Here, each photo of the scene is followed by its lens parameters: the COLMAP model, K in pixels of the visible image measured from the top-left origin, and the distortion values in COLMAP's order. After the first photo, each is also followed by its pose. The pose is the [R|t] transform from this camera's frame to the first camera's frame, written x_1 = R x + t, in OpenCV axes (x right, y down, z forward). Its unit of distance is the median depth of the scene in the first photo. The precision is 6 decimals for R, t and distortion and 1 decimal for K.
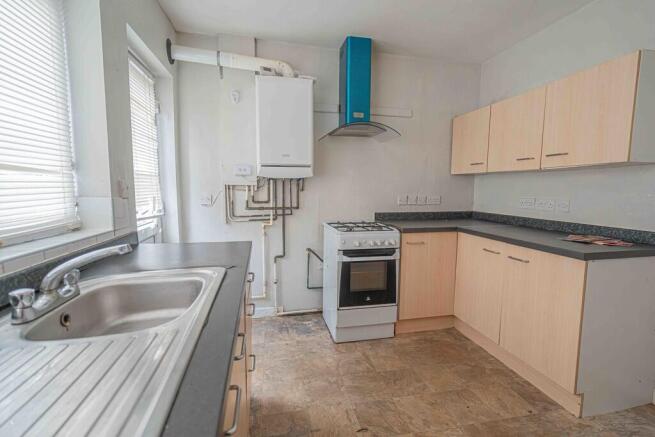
lens RADIAL K [[294.6, 0, 324.5], [0, 294.6, 219.9], [0, 0, 1]] dist [-0.002331, 0.001037]
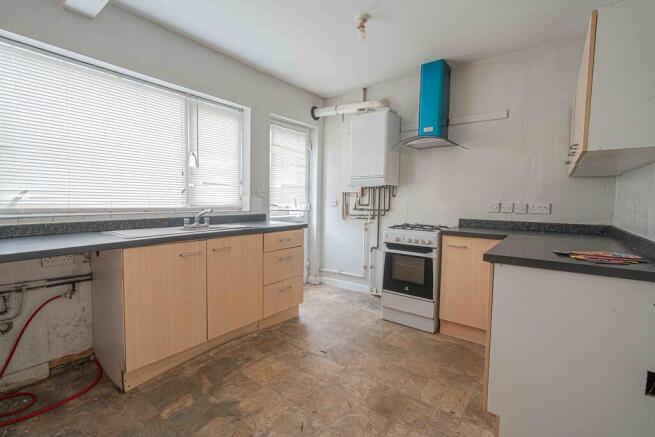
lens RADIAL K [[294.6, 0, 324.5], [0, 294.6, 219.9], [0, 0, 1]] dist [-0.002331, 0.001037]
pose [[0.651171, 0.057022, -0.756786, 0.732280], [-0.093993, 0.995556, -0.005863, 0.034415], [0.753088, 0.074951, 0.653636, -0.013361]]
